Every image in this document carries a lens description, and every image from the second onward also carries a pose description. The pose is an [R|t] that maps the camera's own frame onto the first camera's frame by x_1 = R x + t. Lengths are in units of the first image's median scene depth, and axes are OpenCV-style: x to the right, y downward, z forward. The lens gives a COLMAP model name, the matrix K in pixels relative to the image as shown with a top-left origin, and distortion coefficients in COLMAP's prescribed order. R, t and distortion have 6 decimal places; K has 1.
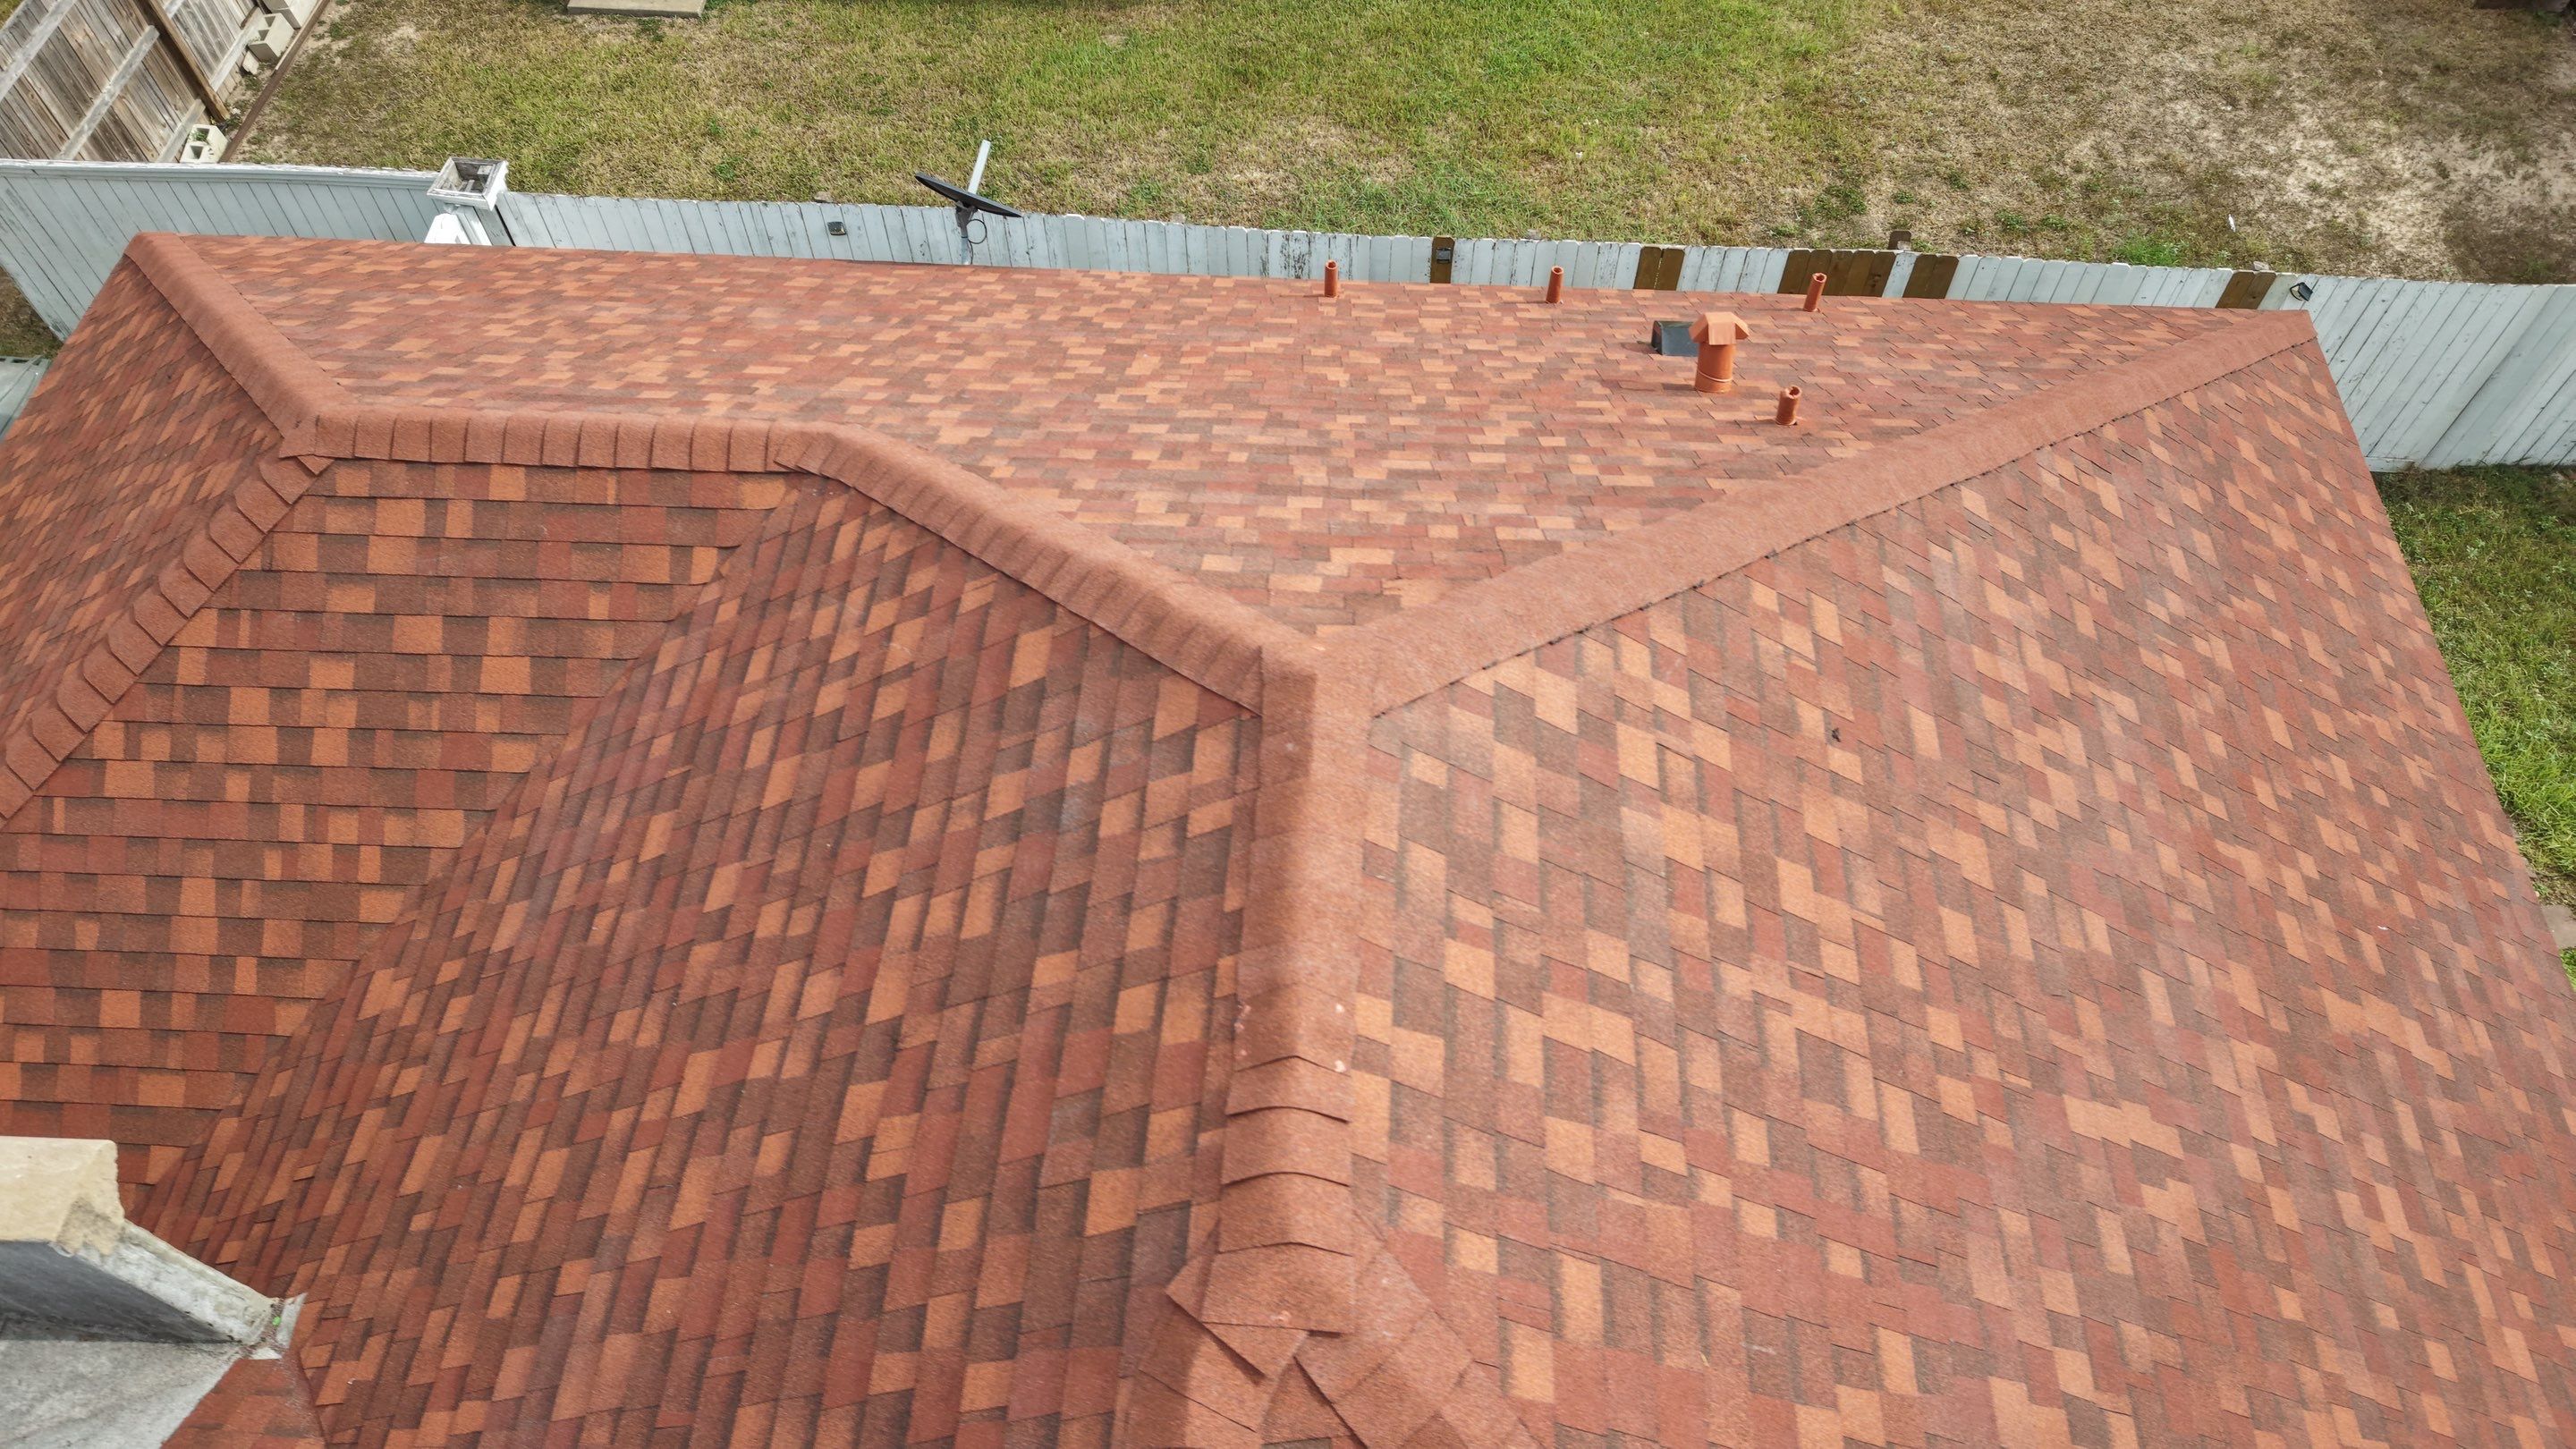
lens RADIAL K [[1726.3, 0, 1288.0], [0, 1726.3, 724.5], [0, 0, 1]] dist [0.011907, -0.002245]
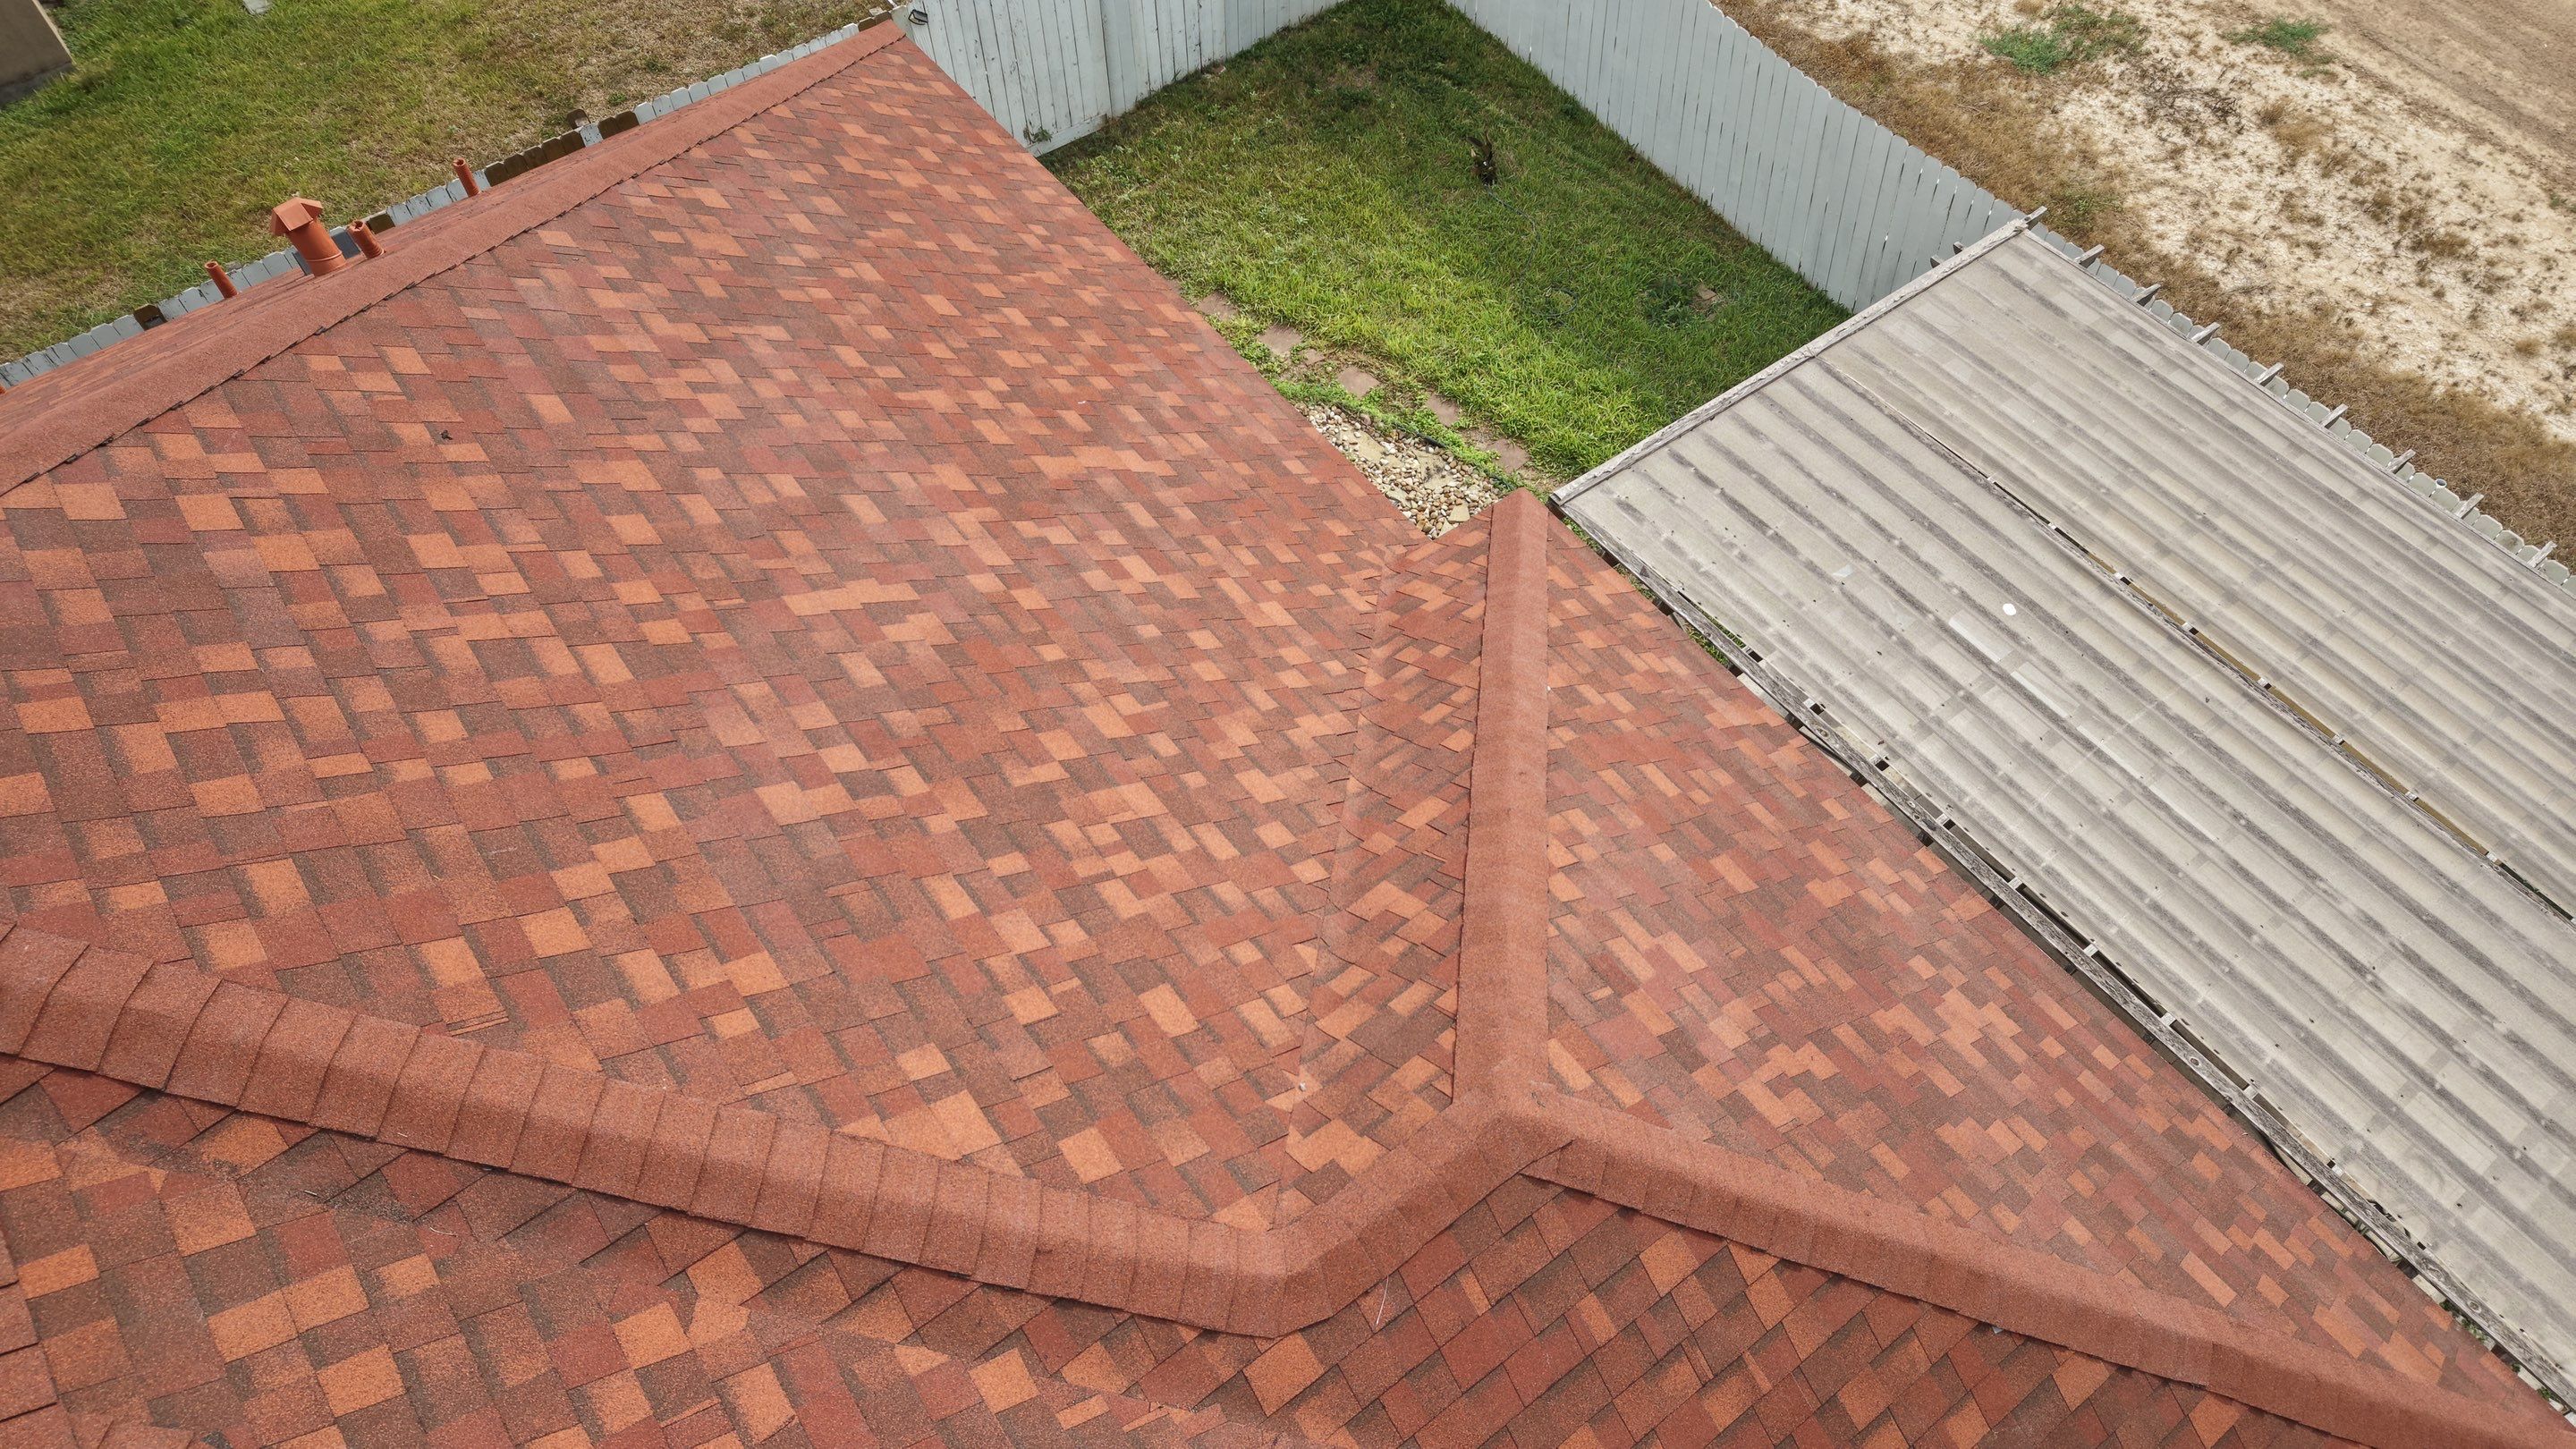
lens RADIAL K [[1730.2, 0, 1281.3], [0, 1730.2, 719.7], [0, 0, 1]] dist [0.026886, -0.031506]
pose [[0.763928, -0.533093, 0.363629, 0.210481], [0.536341, 0.837867, 0.101574, 0.318515], [-0.358821, 0.117434, 0.925989, -0.206317]]
